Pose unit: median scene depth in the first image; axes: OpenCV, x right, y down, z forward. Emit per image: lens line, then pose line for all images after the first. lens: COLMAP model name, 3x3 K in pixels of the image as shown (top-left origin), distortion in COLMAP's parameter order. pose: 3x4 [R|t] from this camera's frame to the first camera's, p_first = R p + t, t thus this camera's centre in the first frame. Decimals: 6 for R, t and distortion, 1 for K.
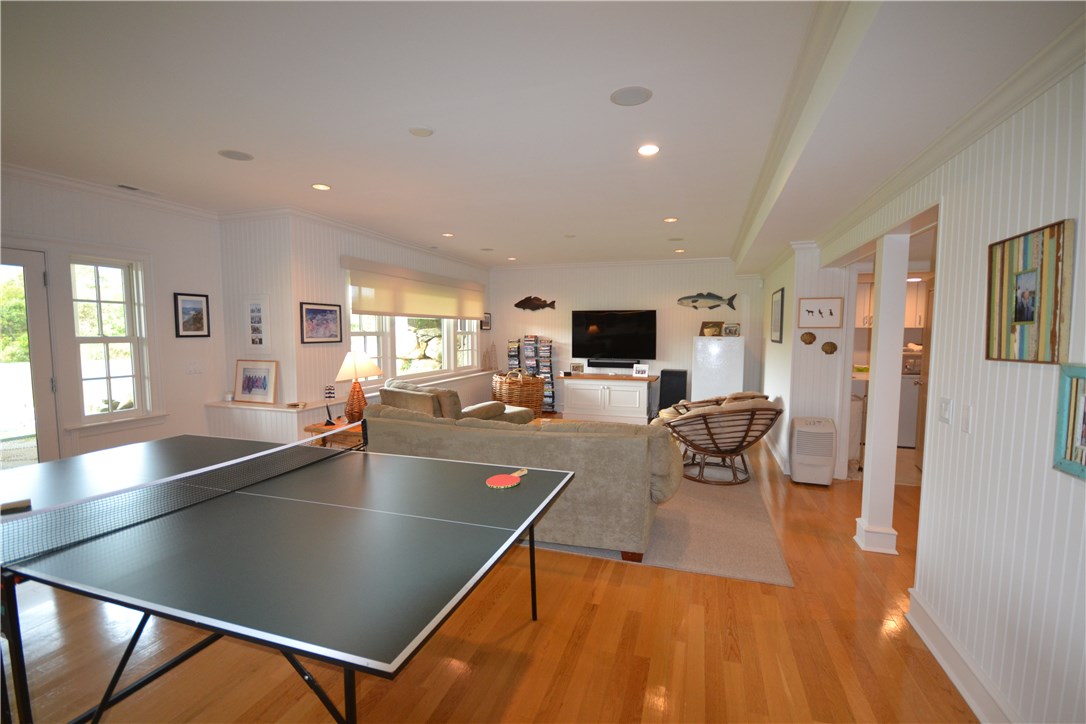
lens RADIAL K [[481.7, 0, 541.6], [0, 481.7, 361.2], [0, 0, 1]] dist [-0.005960, -0.006979]
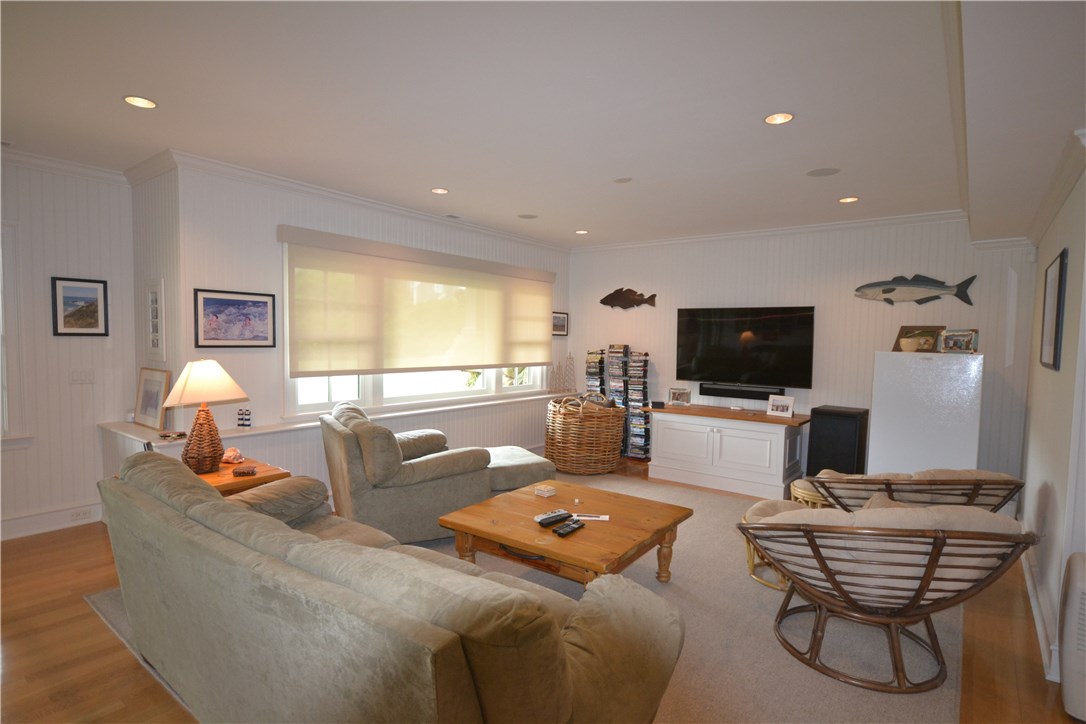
lens RADIAL K [[554.1, 0, 544.2], [0, 554.1, 364.7], [0, 0, 1]] dist [0.014204, -0.000531]
pose [[0.945307, 0.031669, -0.324642, 0.153461], [-0.037440, 0.999232, -0.011542, -0.013431], [0.324027, 0.023065, 0.945767, 0.246726]]
